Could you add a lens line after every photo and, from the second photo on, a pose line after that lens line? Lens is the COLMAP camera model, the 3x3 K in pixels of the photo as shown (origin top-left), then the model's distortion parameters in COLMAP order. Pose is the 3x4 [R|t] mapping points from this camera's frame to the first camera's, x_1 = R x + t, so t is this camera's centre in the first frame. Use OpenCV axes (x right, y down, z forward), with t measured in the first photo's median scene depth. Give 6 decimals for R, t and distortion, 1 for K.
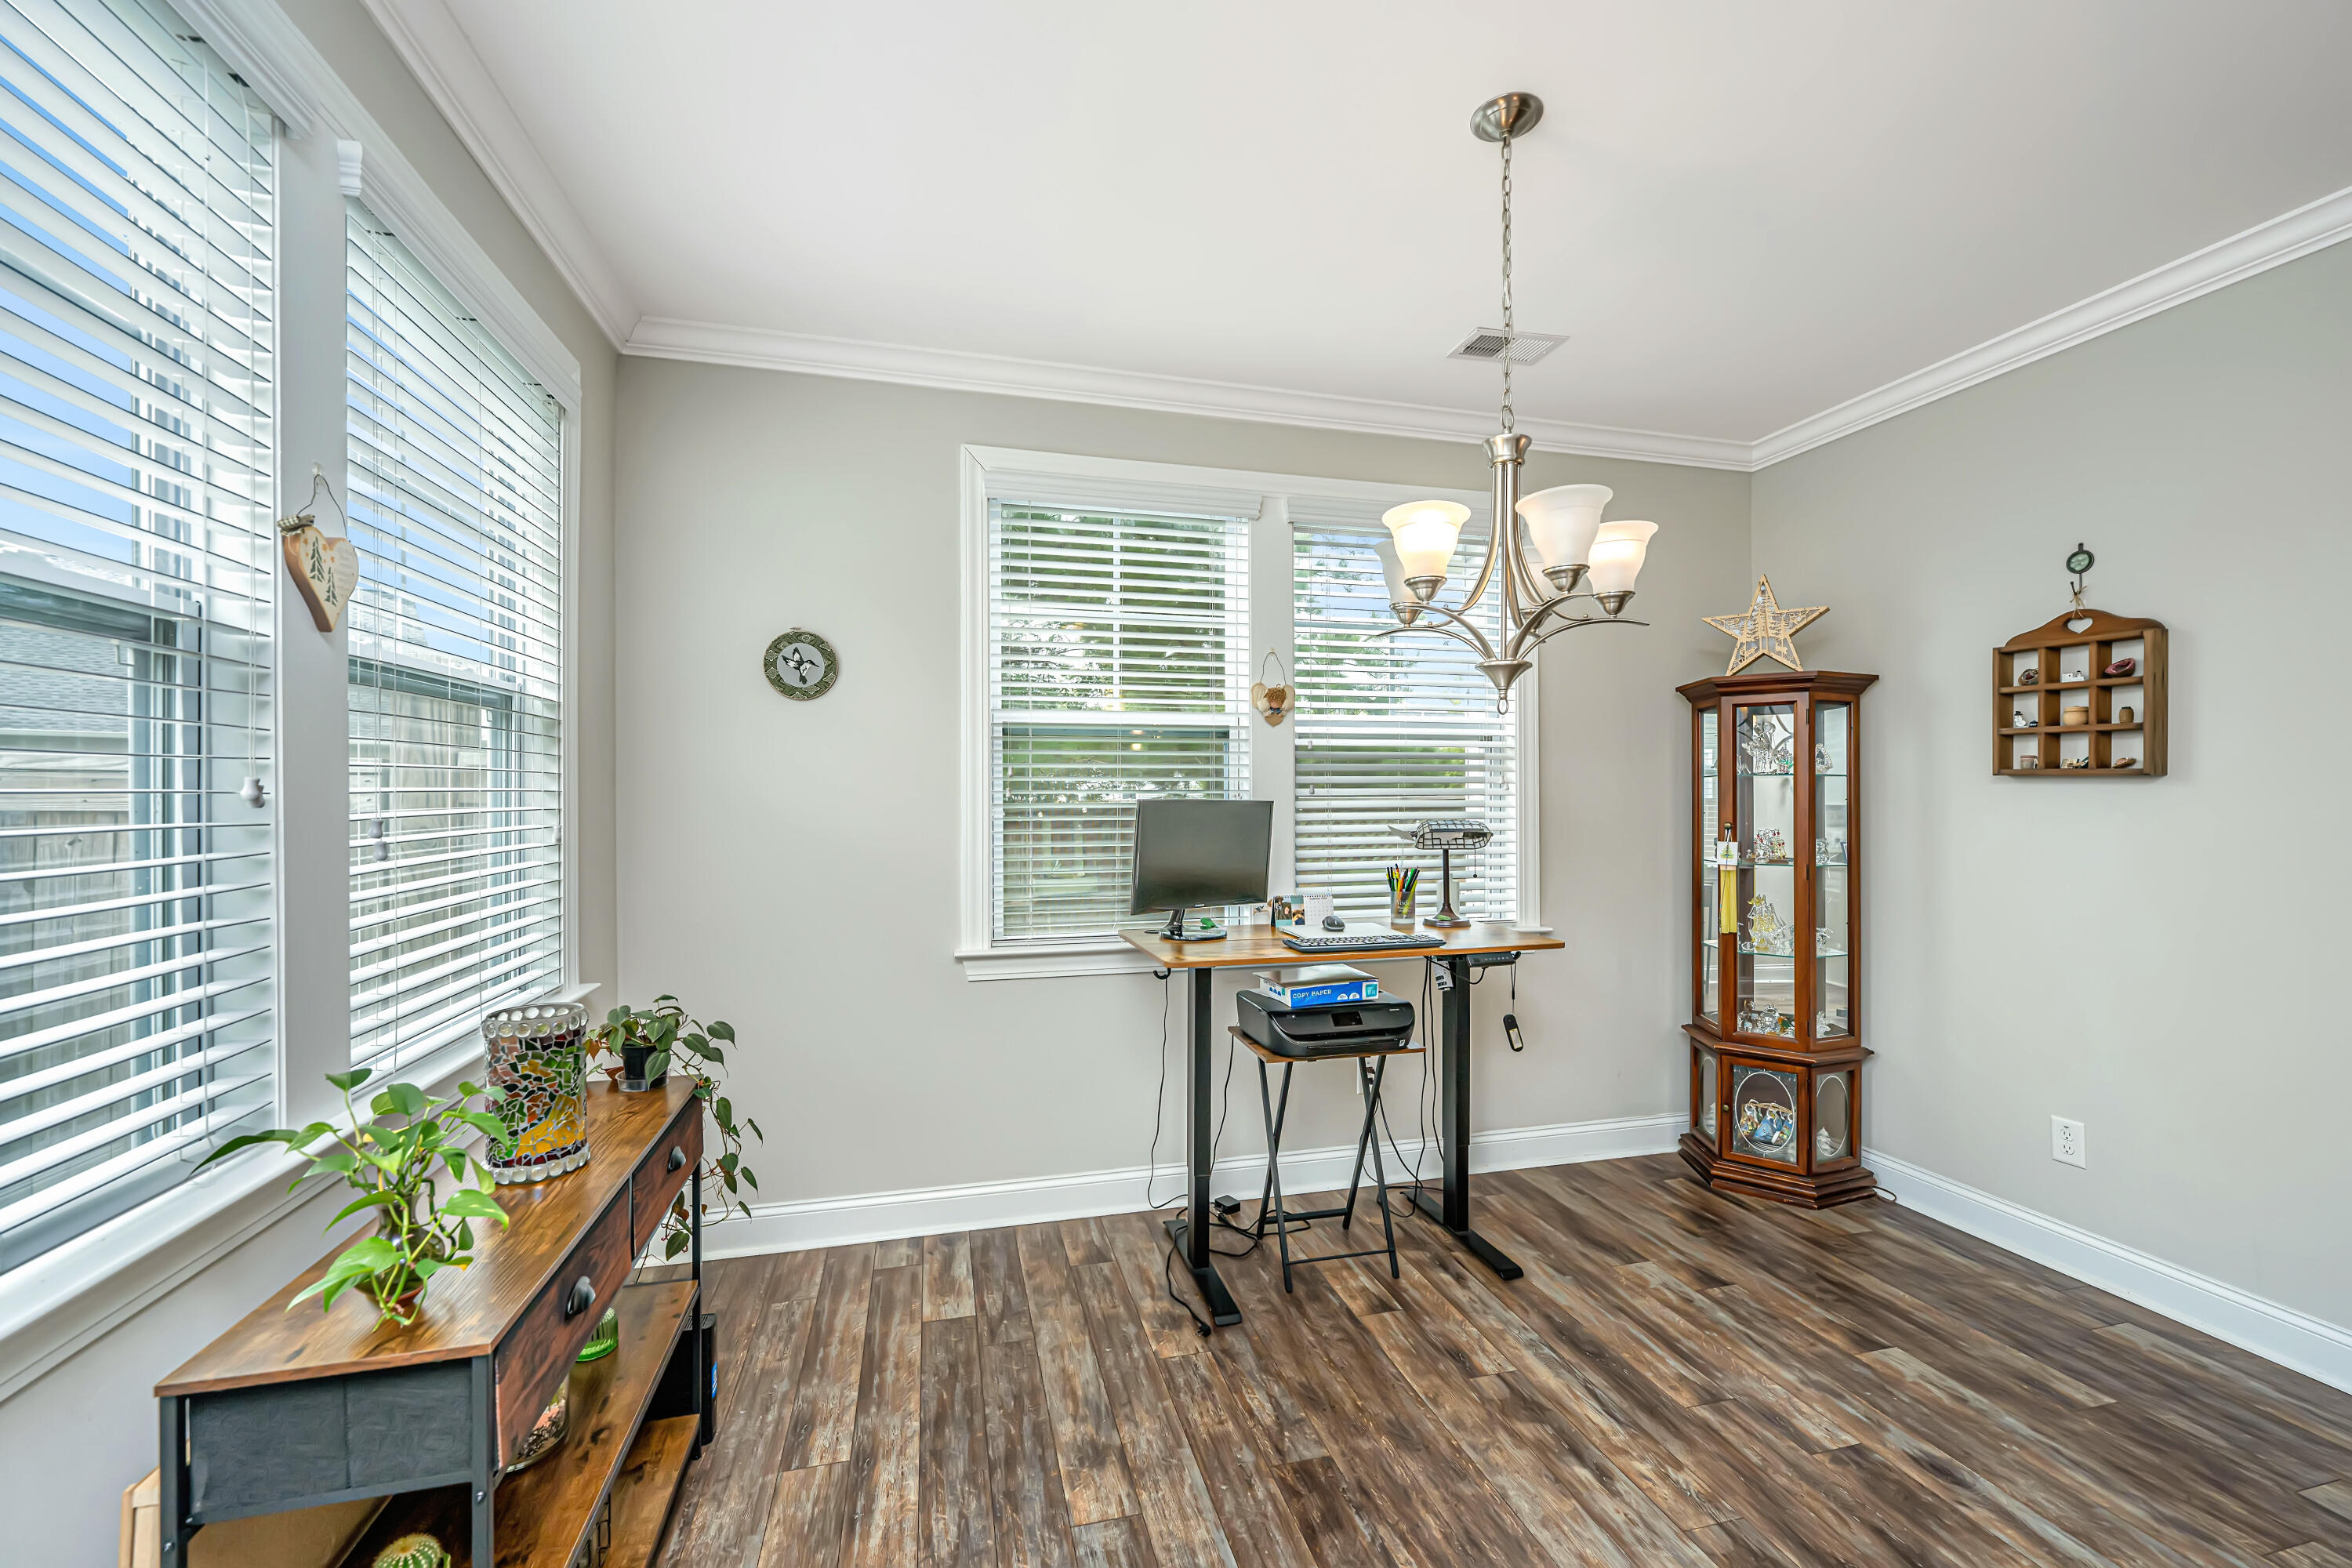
lens RADIAL K [[953.2, 0, 1195.1], [0, 953.2, 794.7], [0, 0, 1]] dist [-0.000558, -0.000175]
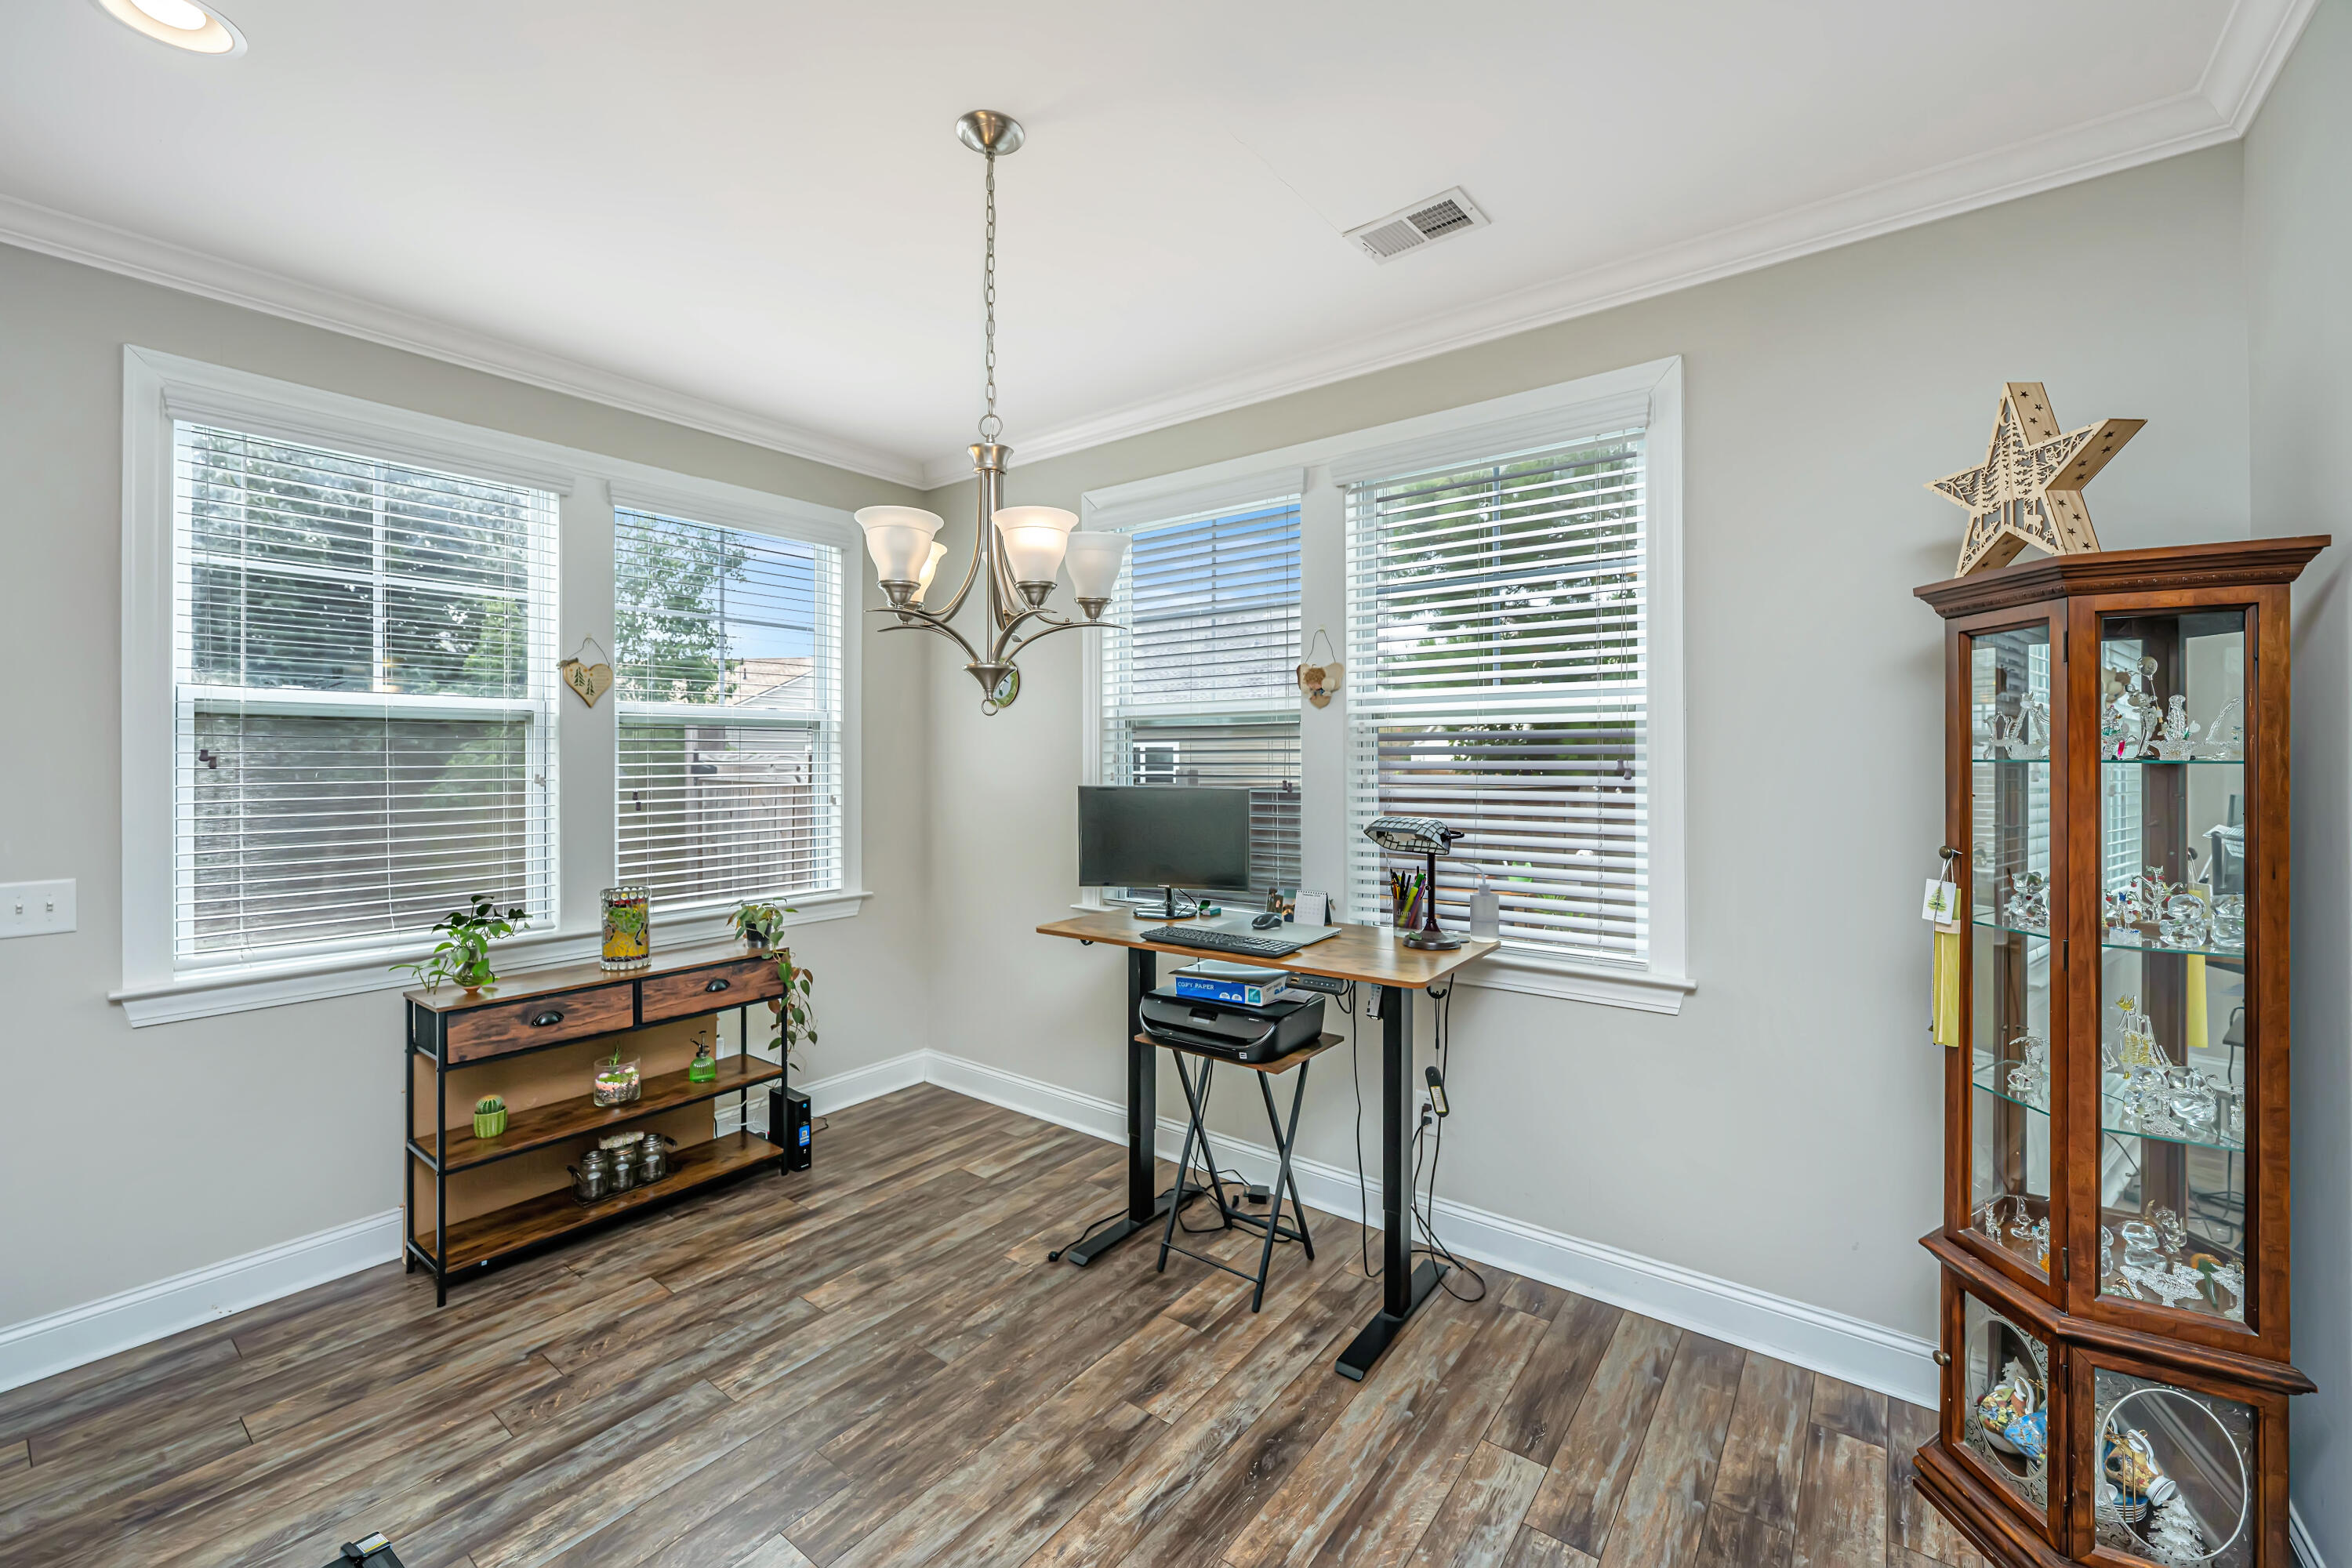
lens RADIAL K [[953.2, 0, 1167.1], [0, 953.2, 757.3], [0, 0, 1]] dist [-0.000558, -0.000175]
pose [[0.609552, -0.002587, -0.792742, 0.878016], [-0.000649, 0.999993, -0.003762, -0.024404], [0.792745, 0.002808, 0.609546, 0.366080]]
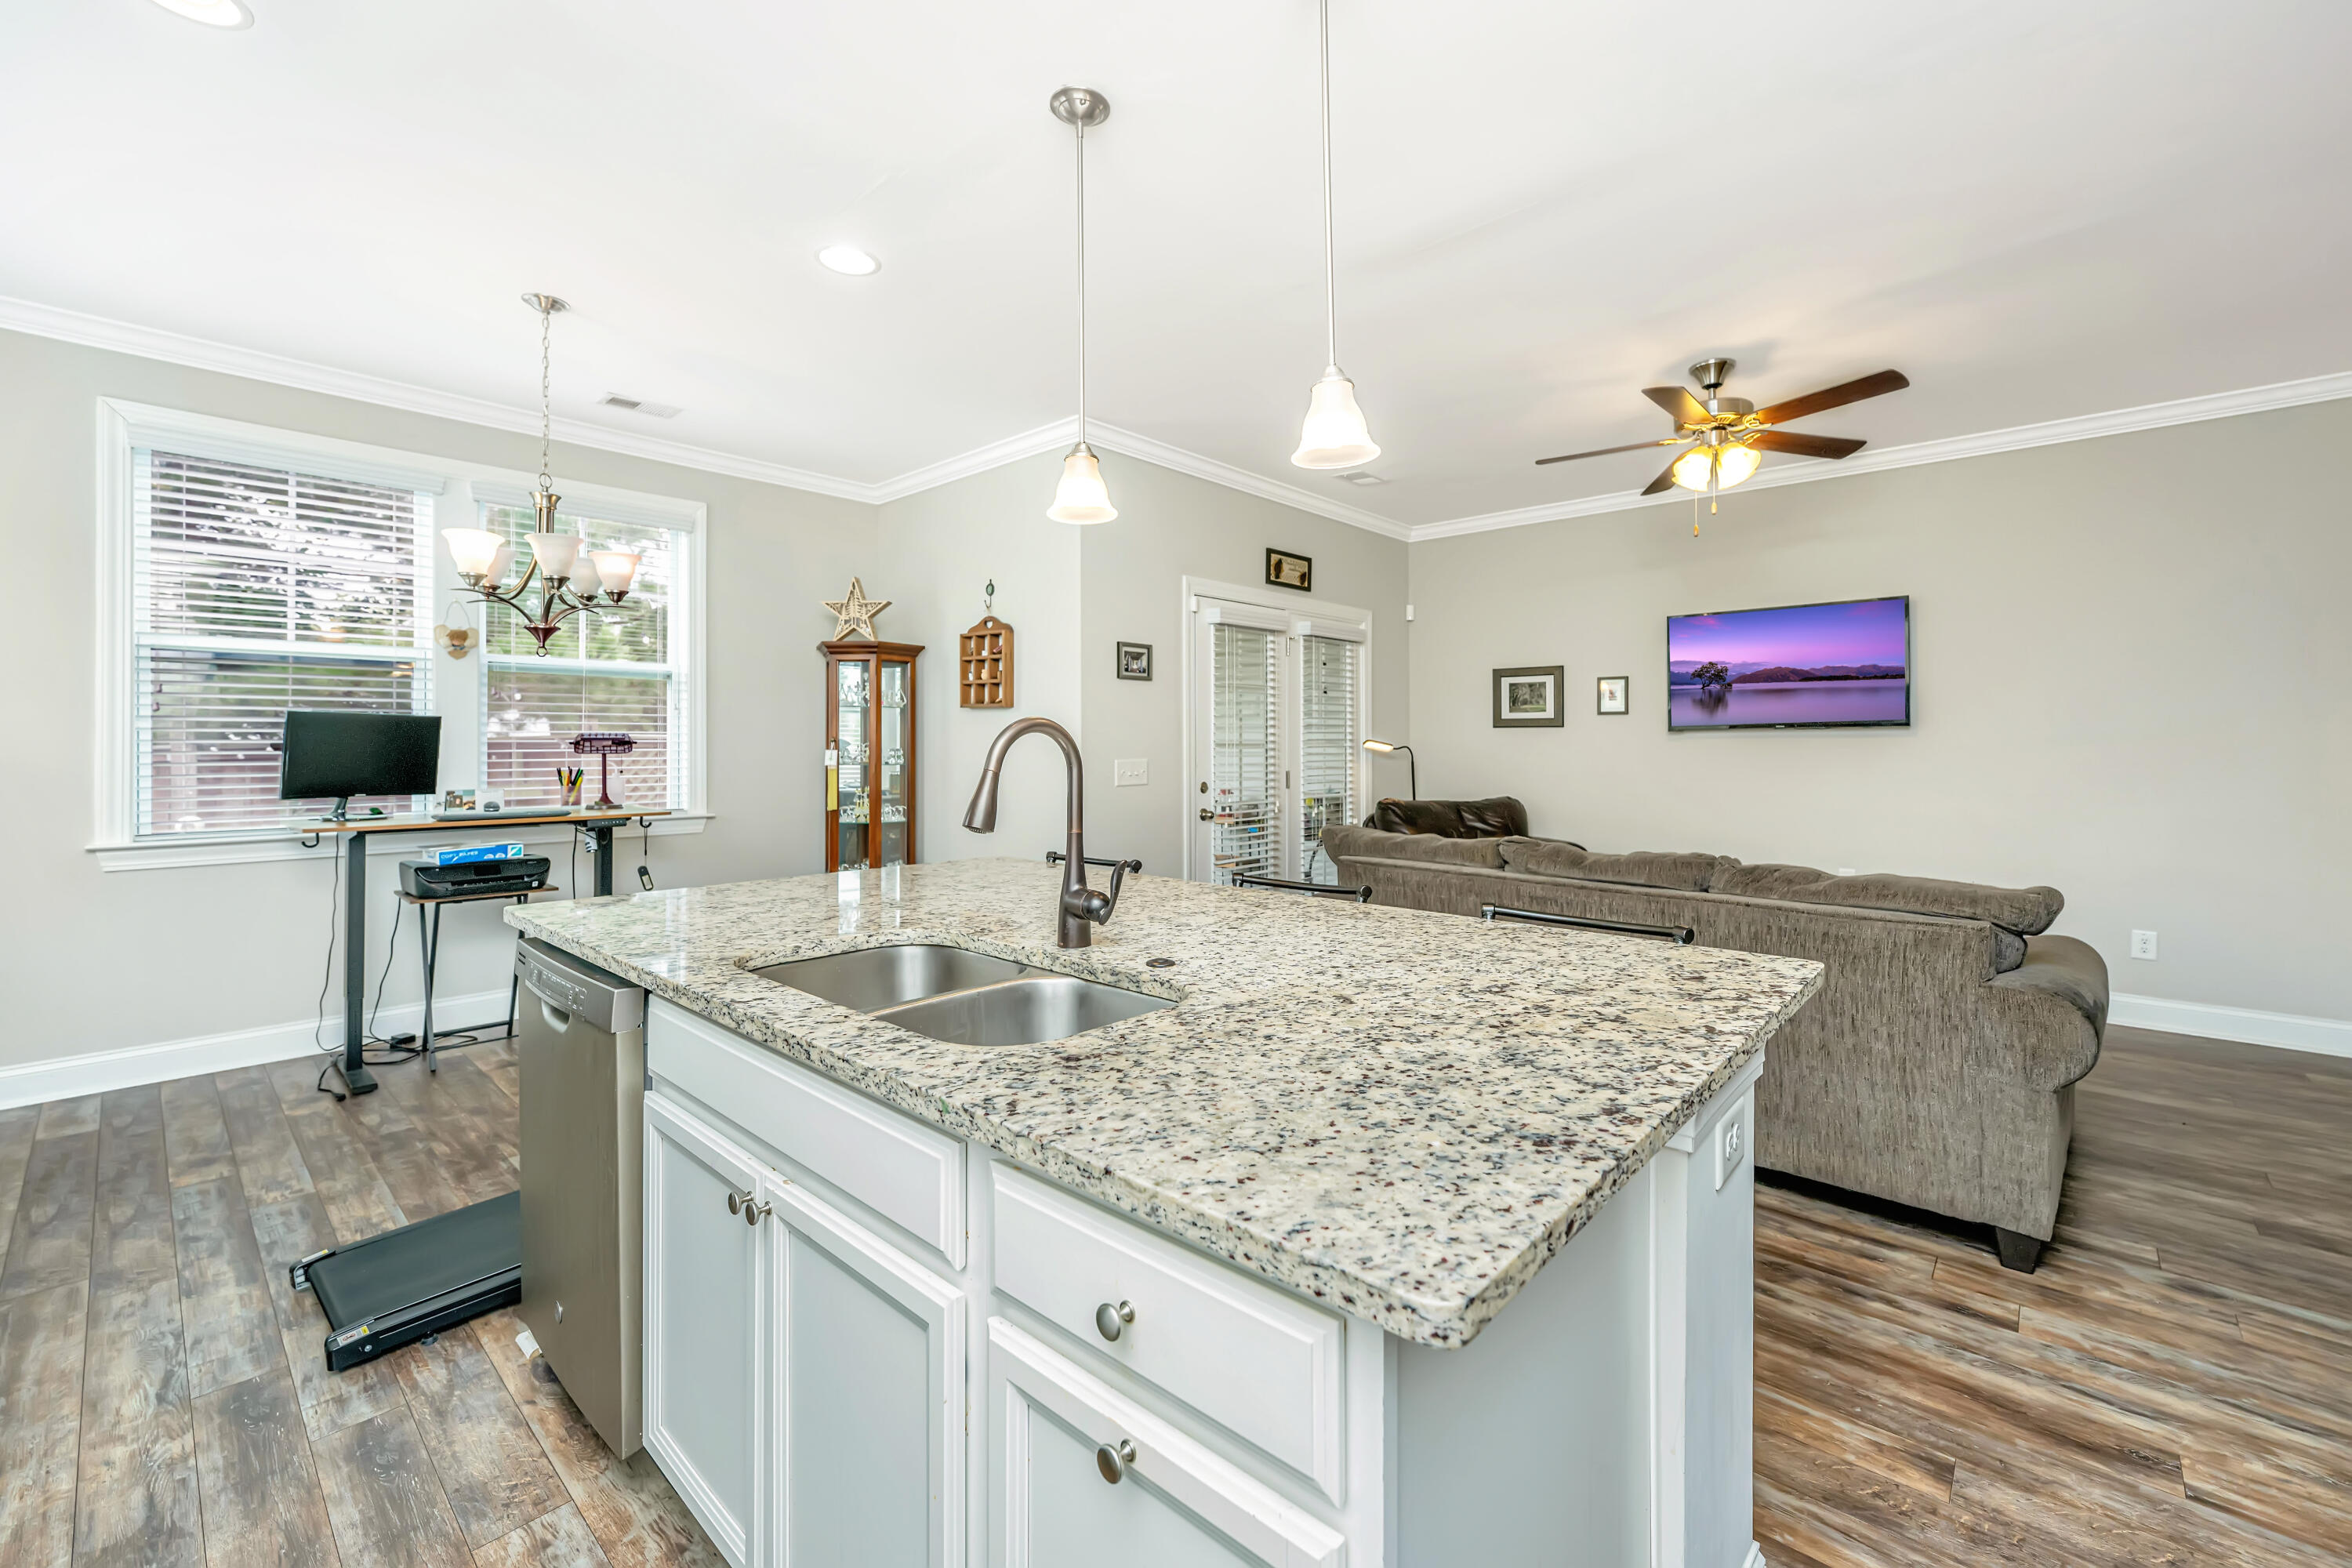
lens RADIAL K [[953.2, 0, 1200.2], [0, 953.2, 730.9], [0, 0, 1]] dist [-0.000558, -0.000175]
pose [[0.839058, 0.007828, 0.543986, 0.268452], [-0.000972, 0.999916, -0.012889, 0.047255], [-0.544042, 0.010285, 0.838995, -0.736431]]
